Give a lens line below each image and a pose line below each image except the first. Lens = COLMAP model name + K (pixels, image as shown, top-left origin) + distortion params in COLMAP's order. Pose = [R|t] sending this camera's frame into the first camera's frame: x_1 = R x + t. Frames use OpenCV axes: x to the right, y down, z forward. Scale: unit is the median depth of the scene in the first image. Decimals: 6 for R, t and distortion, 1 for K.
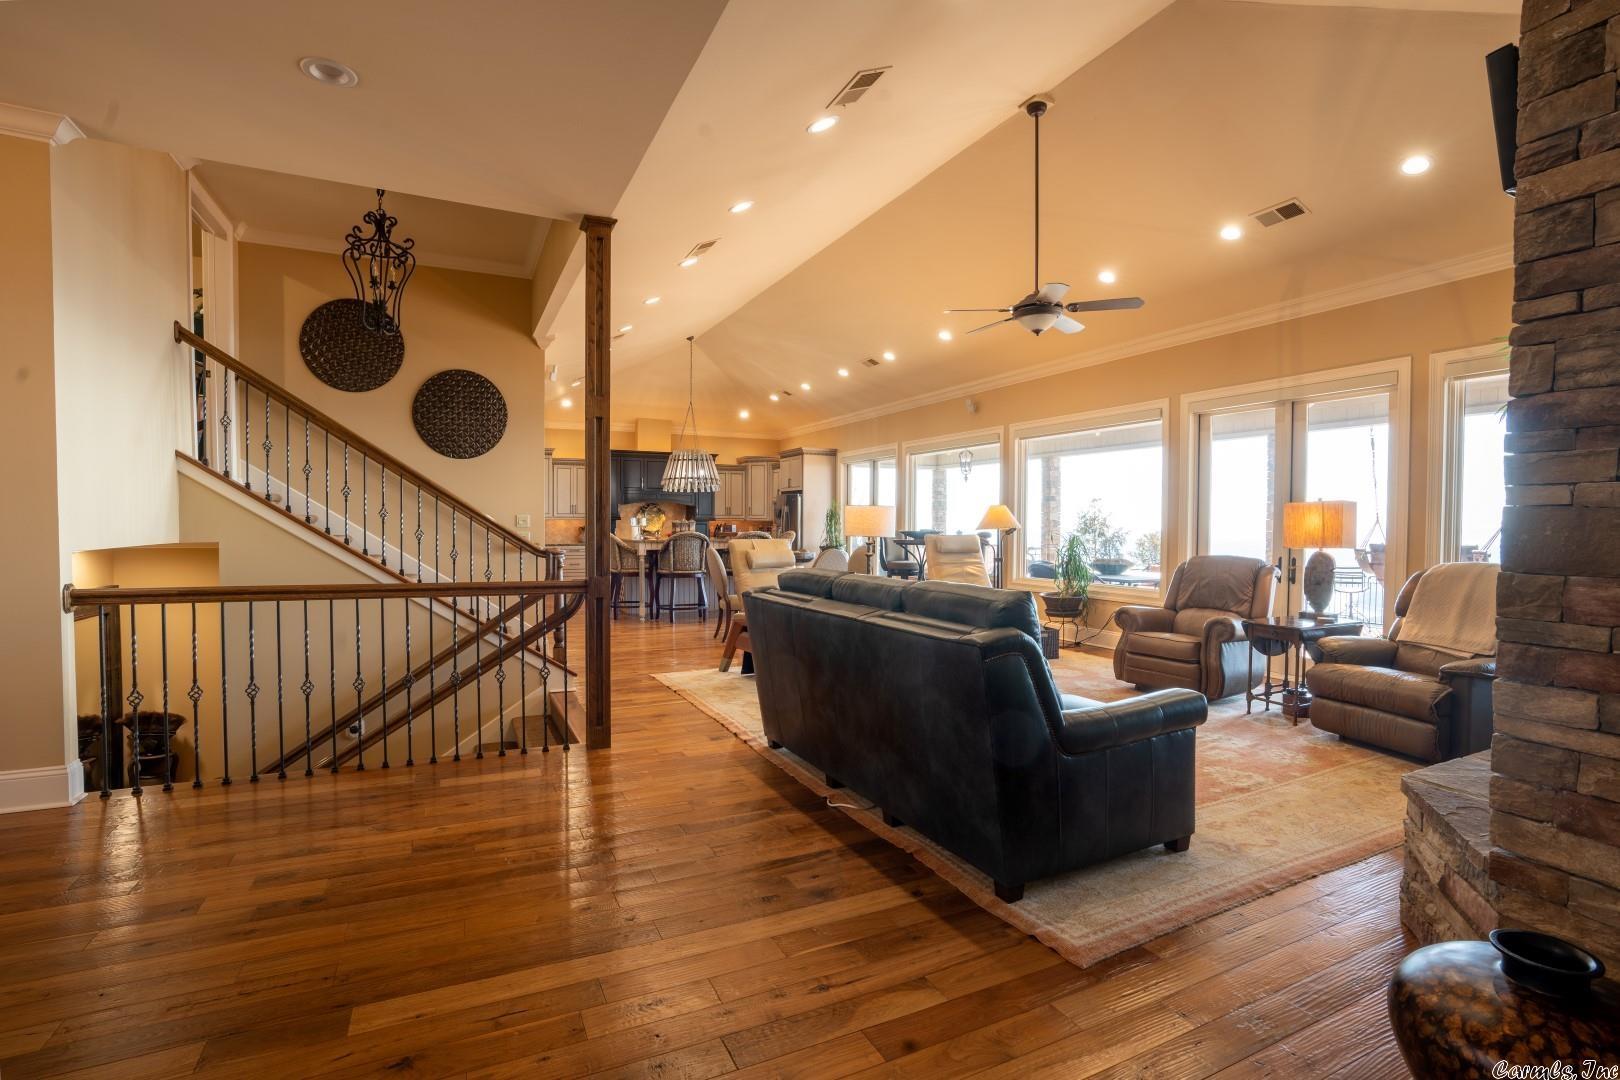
lens RADIAL K [[768.2, 0, 819.3], [0, 768.2, 541.6], [0, 0, 1]] dist [-0.074390, 0.034180]
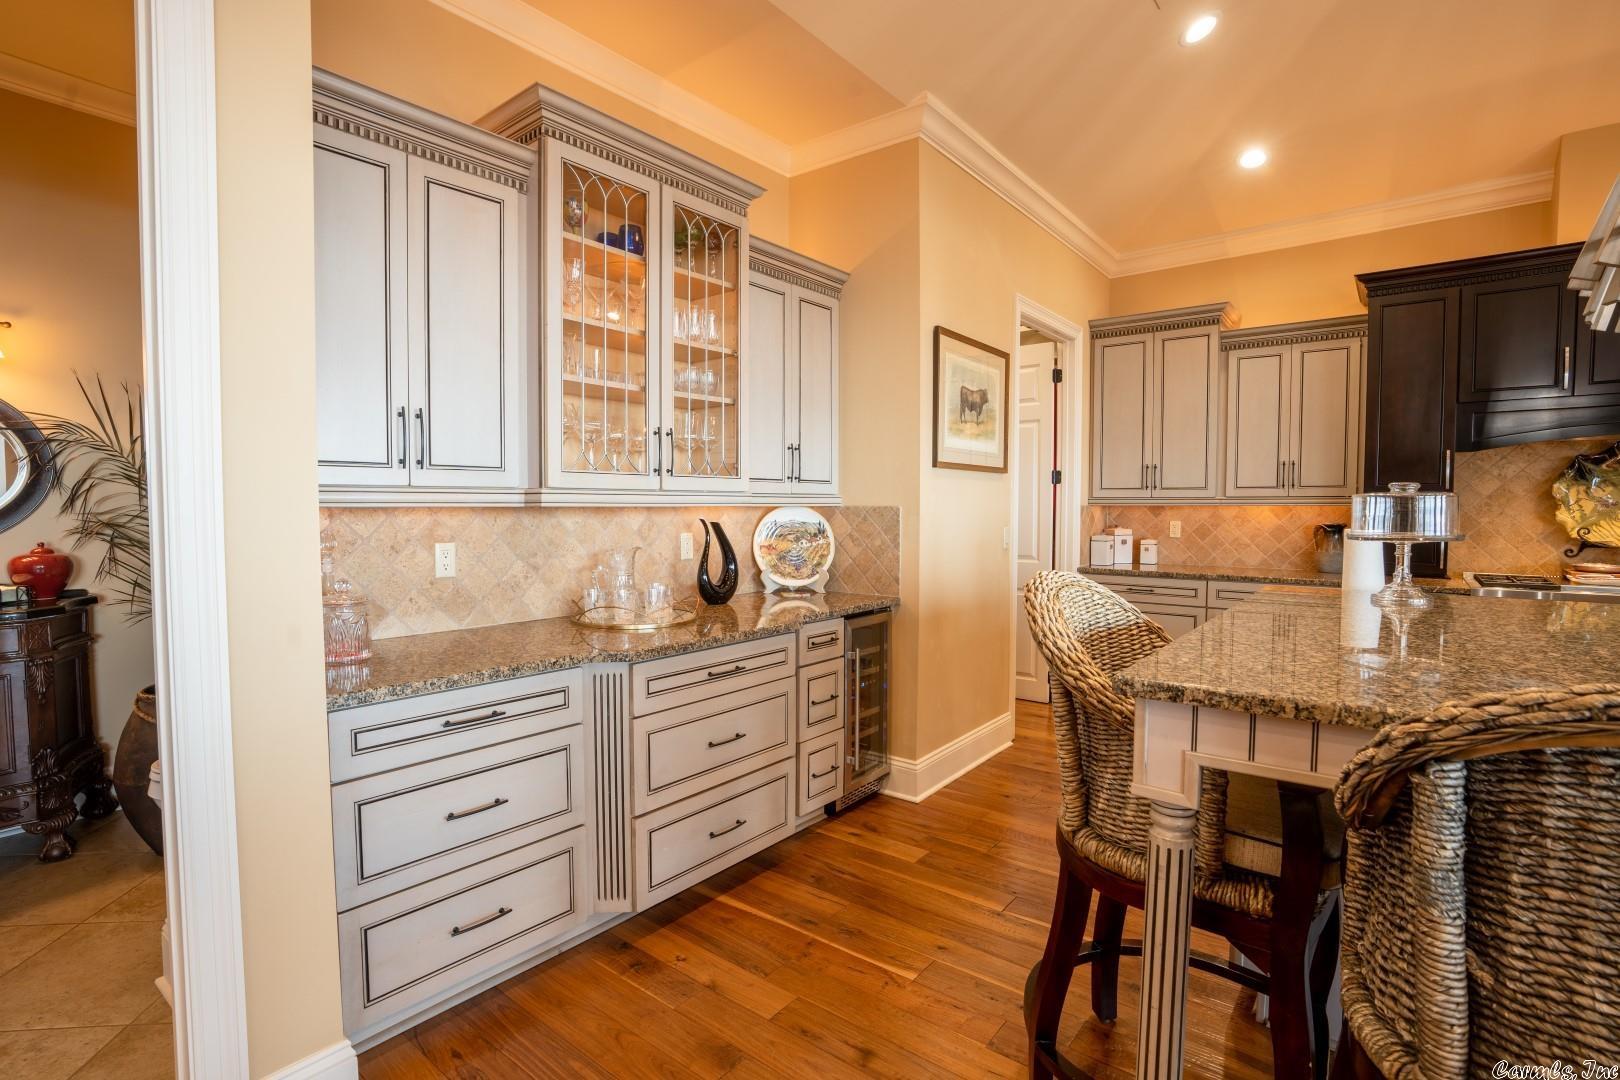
lens RADIAL K [[771.9, 0, 783.1], [0, 771.9, 539.2], [0, 0, 1]] dist [-0.071824, 0.029057]
pose [[0.413586, 0.034562, -0.909809, -0.239036], [-0.020387, 0.999380, 0.028697, -0.040423], [0.910237, 0.006679, 0.414034, 1.430165]]
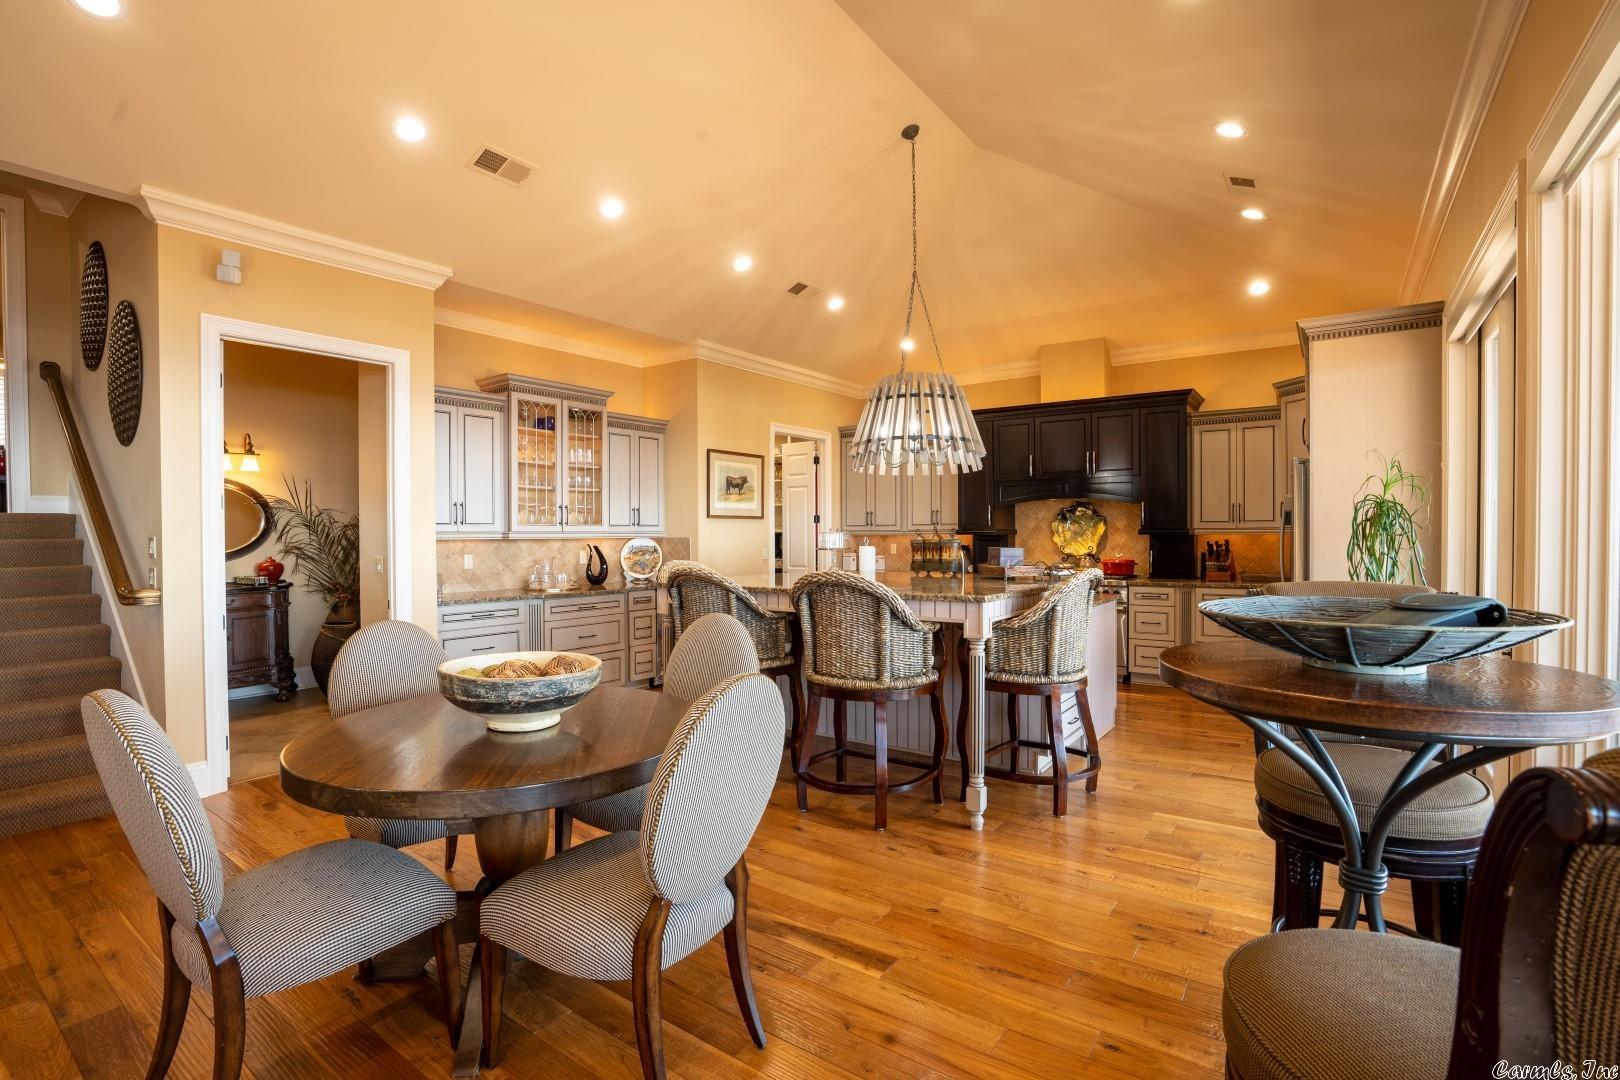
lens RADIAL K [[751.1, 0, 809.0], [0, 751.1, 542.6], [0, 0, 1]] dist [-0.073955, 0.031453]
pose [[0.466715, 0.003119, -0.884402, 0.346130], [-0.014254, 0.999890, -0.003996, -0.040406], [0.884293, 0.014471, 0.466709, 1.377987]]
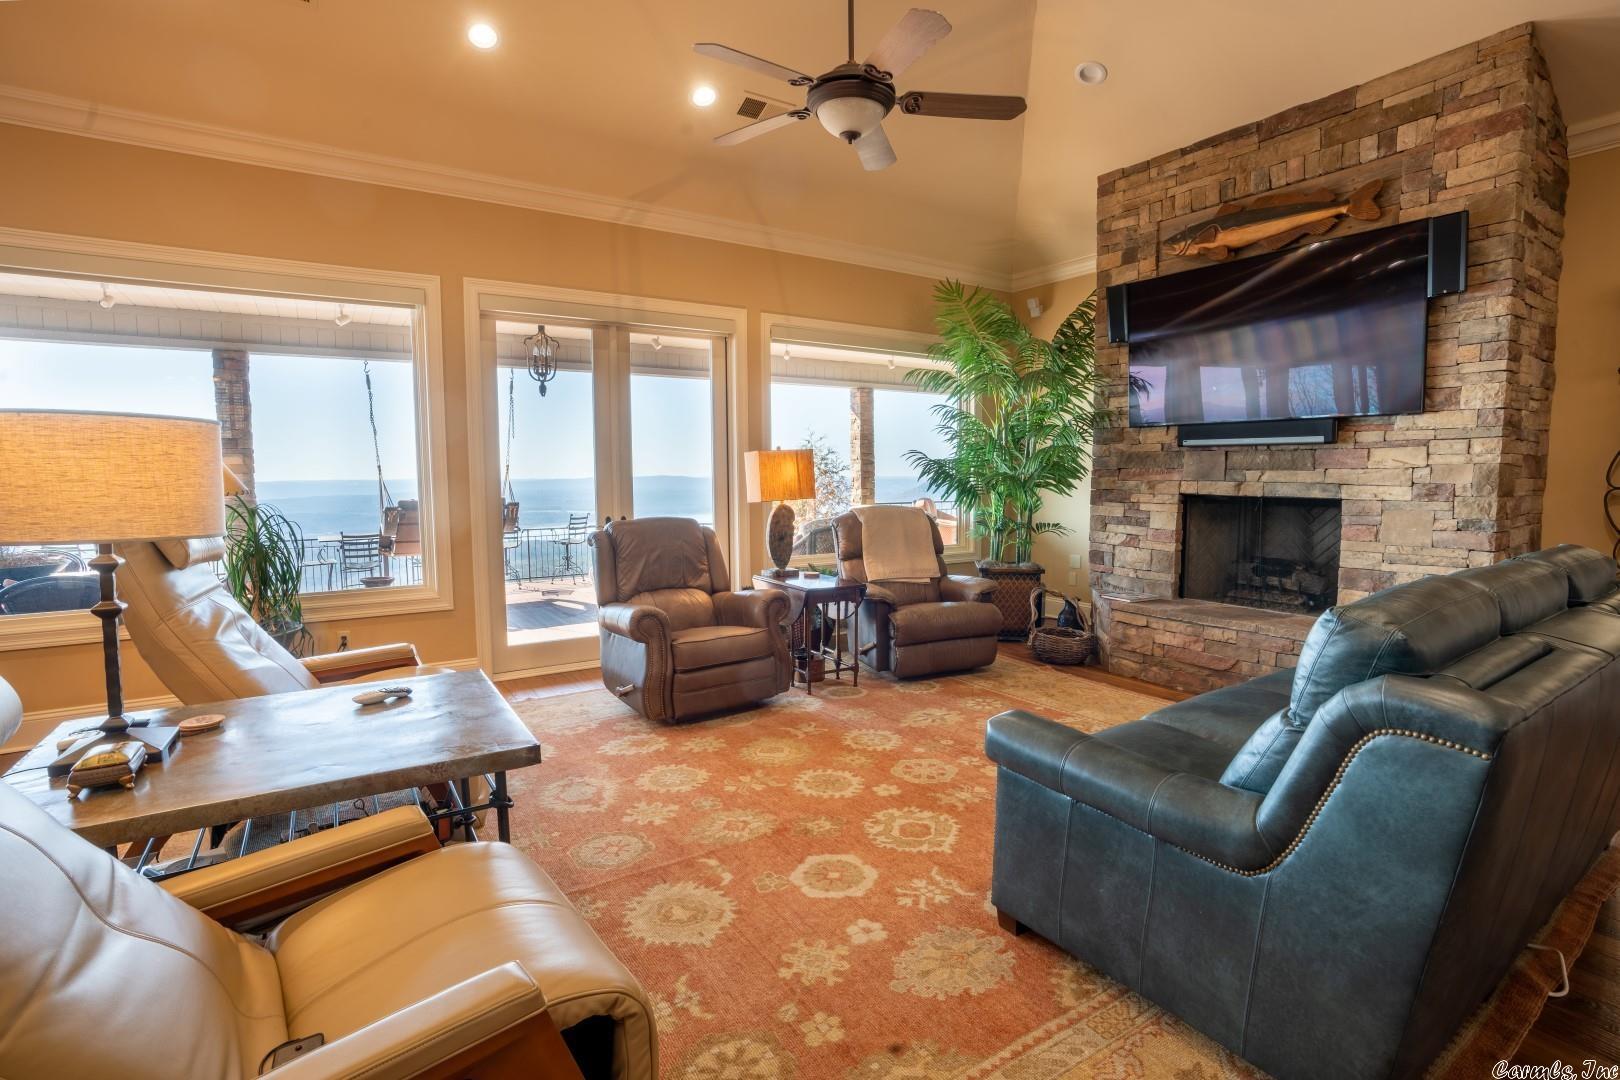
lens RADIAL K [[761.9, 0, 810.0], [0, 761.9, 540.0], [0, 0, 1]] dist [-0.073746, 0.031395]
pose [[-0.126538, -0.087348, 0.988108, -0.232028], [0.029136, 0.995358, 0.091720, -0.023903], [-0.991534, 0.040396, -0.123406, 0.909696]]
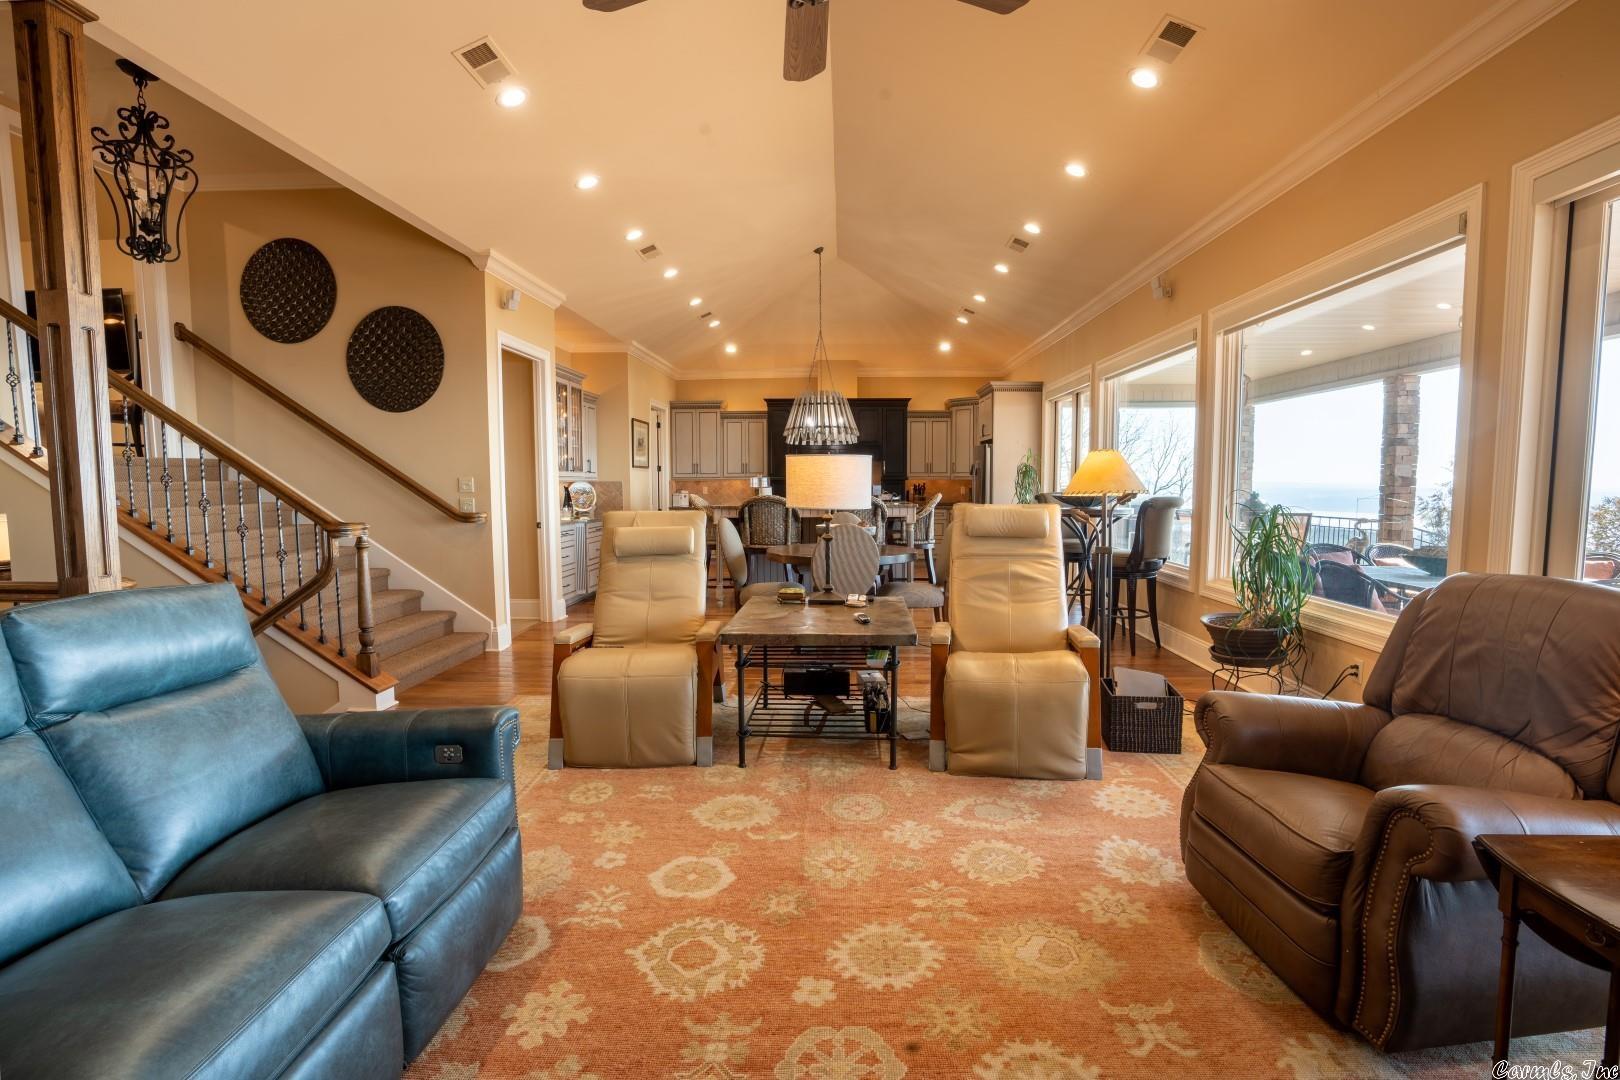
lens RADIAL K [[766.8, 0, 819.6], [0, 766.8, 538.7], [0, 0, 1]] dist [-0.076511, 0.033017]
pose [[0.882267, 0.028100, -0.469910, 0.389804], [-0.004239, 0.998651, 0.051759, -0.014915], [0.470730, -0.043673, 0.881196, 0.536721]]
